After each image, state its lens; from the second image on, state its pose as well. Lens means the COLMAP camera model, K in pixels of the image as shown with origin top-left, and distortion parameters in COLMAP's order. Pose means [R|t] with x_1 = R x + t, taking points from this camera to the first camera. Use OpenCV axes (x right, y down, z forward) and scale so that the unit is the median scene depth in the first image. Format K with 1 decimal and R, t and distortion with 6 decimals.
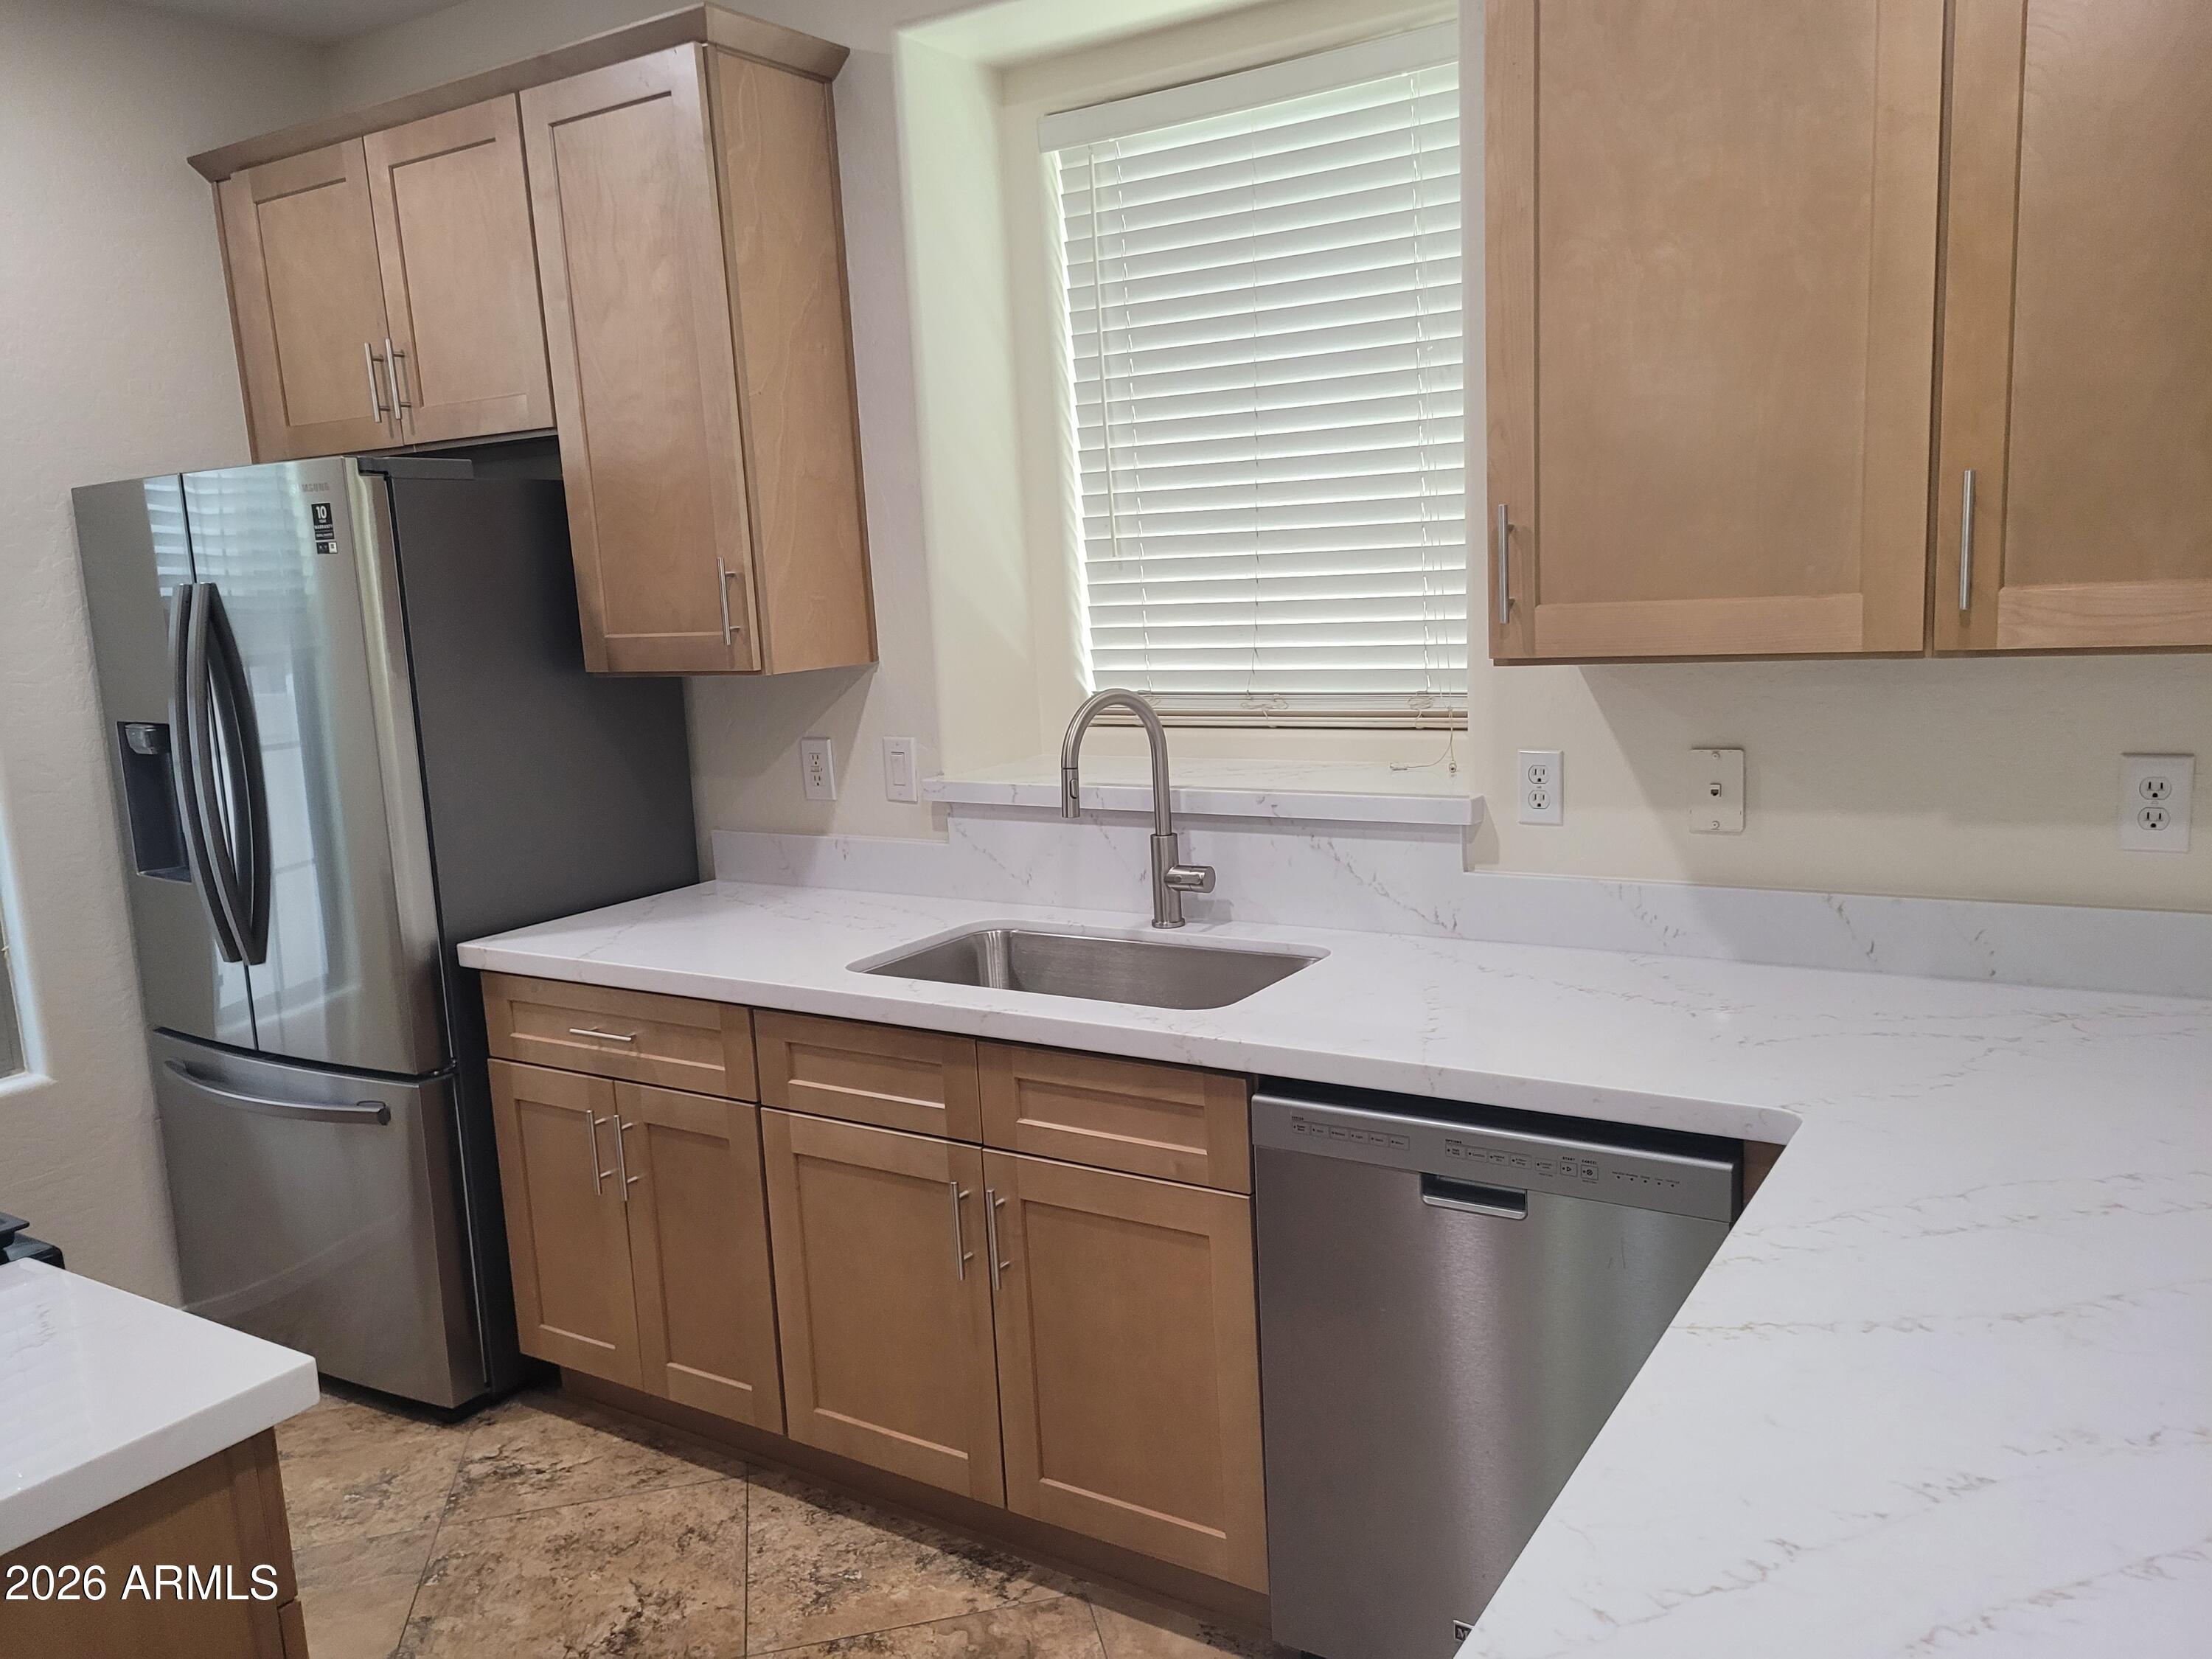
lens RADIAL K [[1660.2, 0, 1125.1], [0, 1660.2, 833.9], [0, 0, 1]] dist [0.051370, -0.037327]
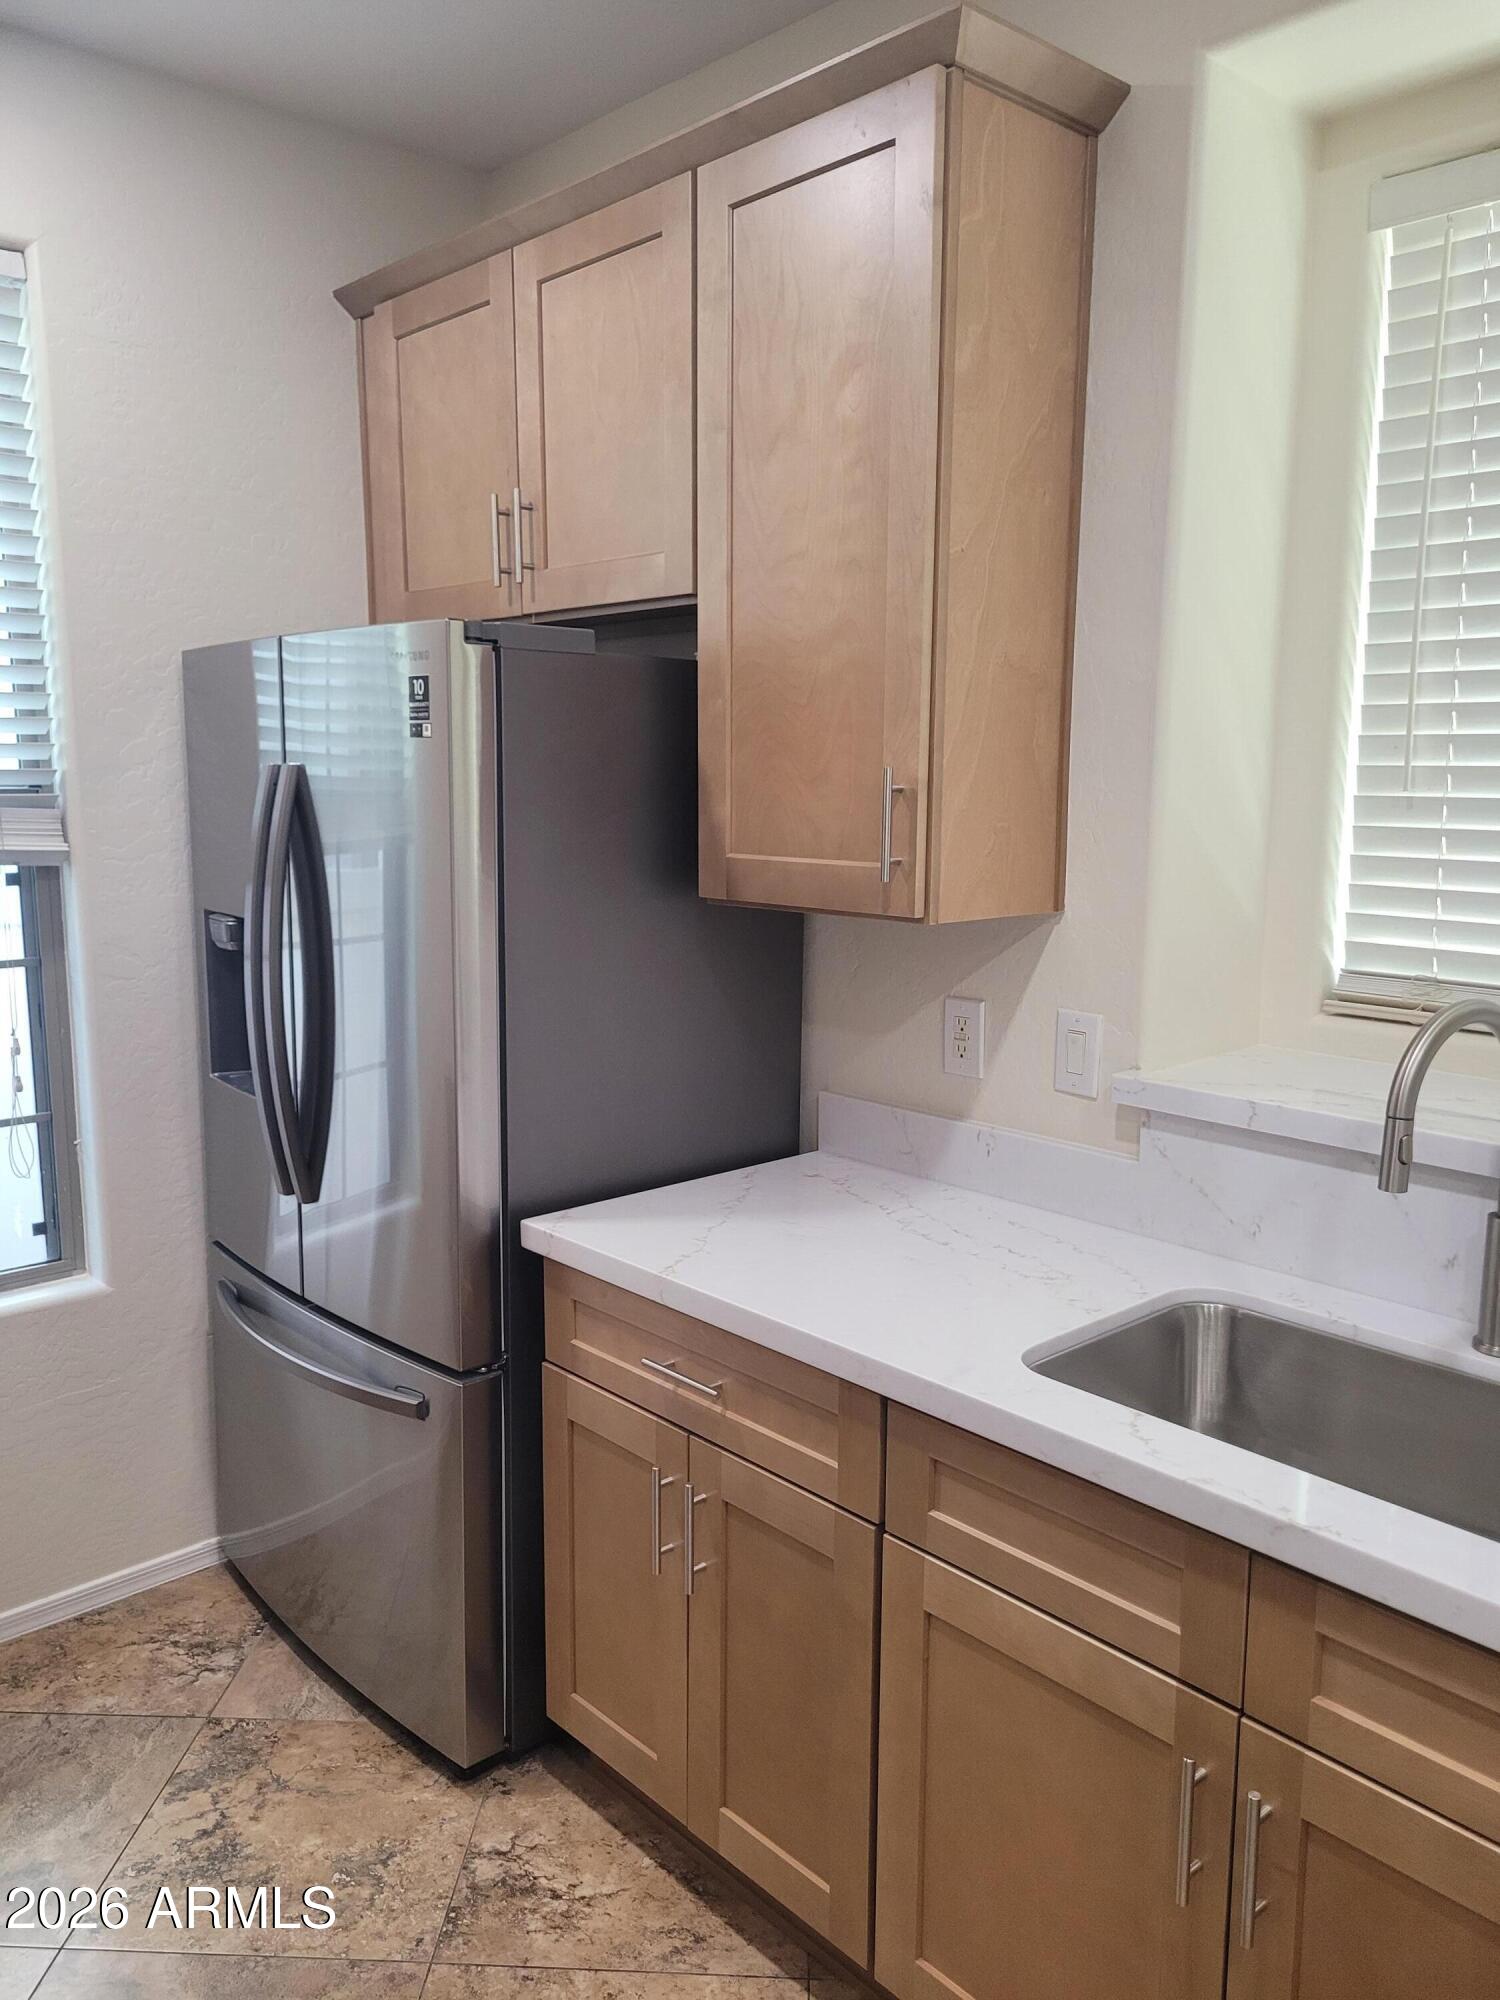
lens RADIAL K [[1501.0, 0, 731.9], [0, 1501.0, 1019.6], [0, 0, 1]] dist [0.051370, -0.037327]
pose [[0.962884, 0.098893, -0.251145, -0.124928], [-0.097054, 0.995084, 0.019731, -0.056717], [0.251862, 0.005376, 0.967748, 0.312850]]
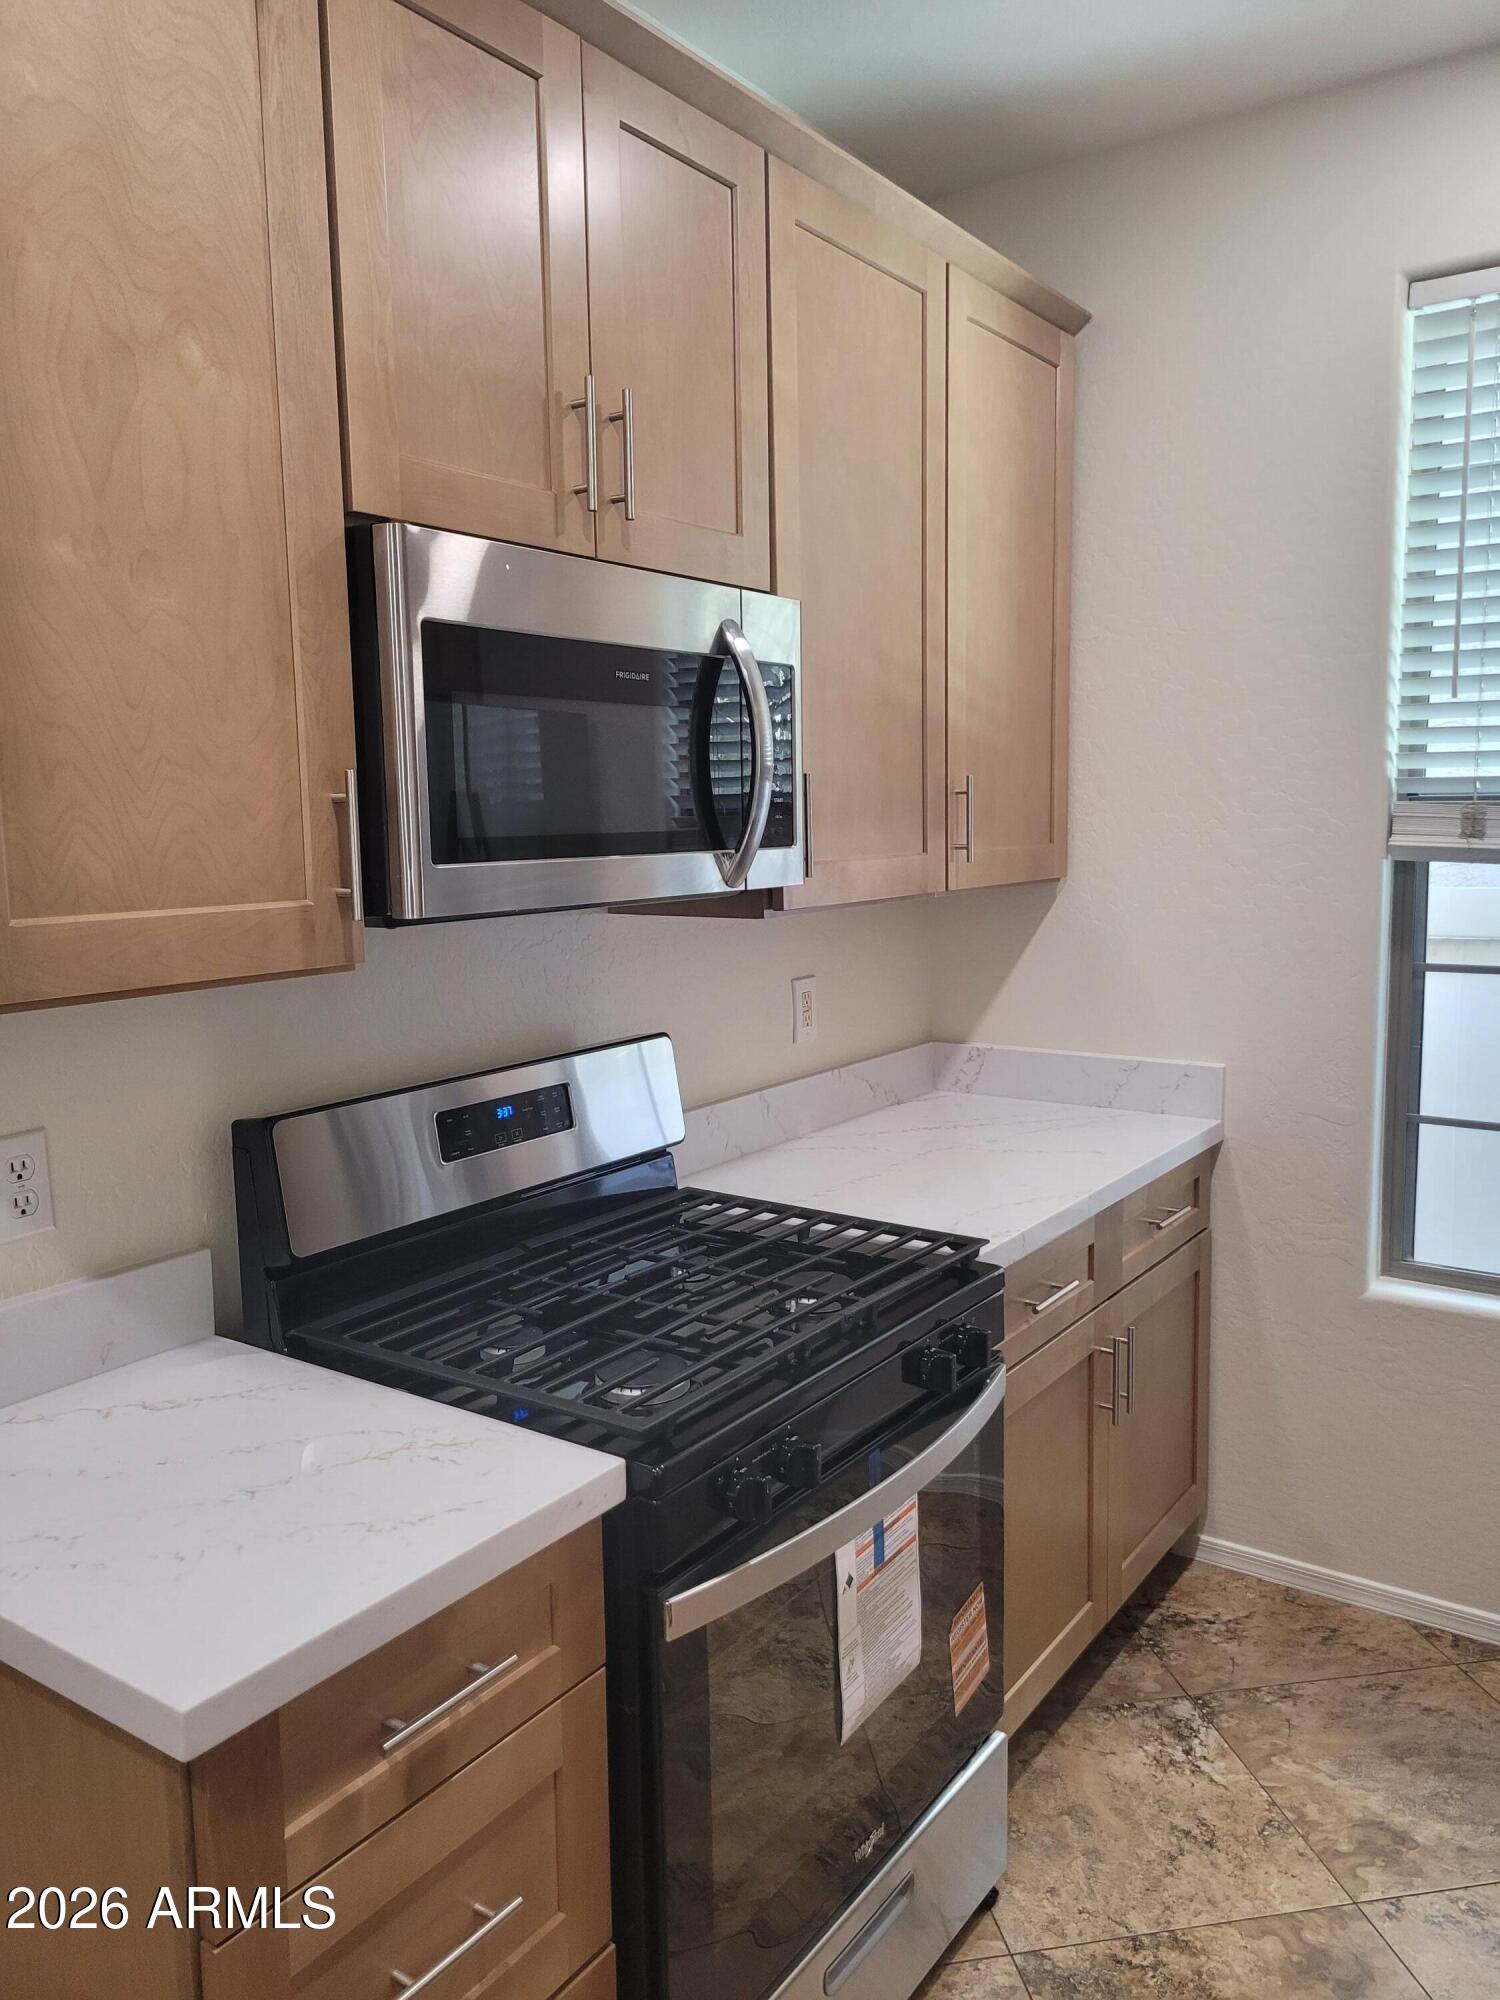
lens RADIAL K [[1519.3, 0, 740.5], [0, 1519.3, 990.0], [0, 0, 1]] dist [0.036307, -0.010262]
pose [[-0.044596, 0.174070, -0.983723, 0.099790], [-0.143207, 0.973419, 0.178739, -0.100511], [0.988687, 0.148848, -0.018482, 0.567563]]
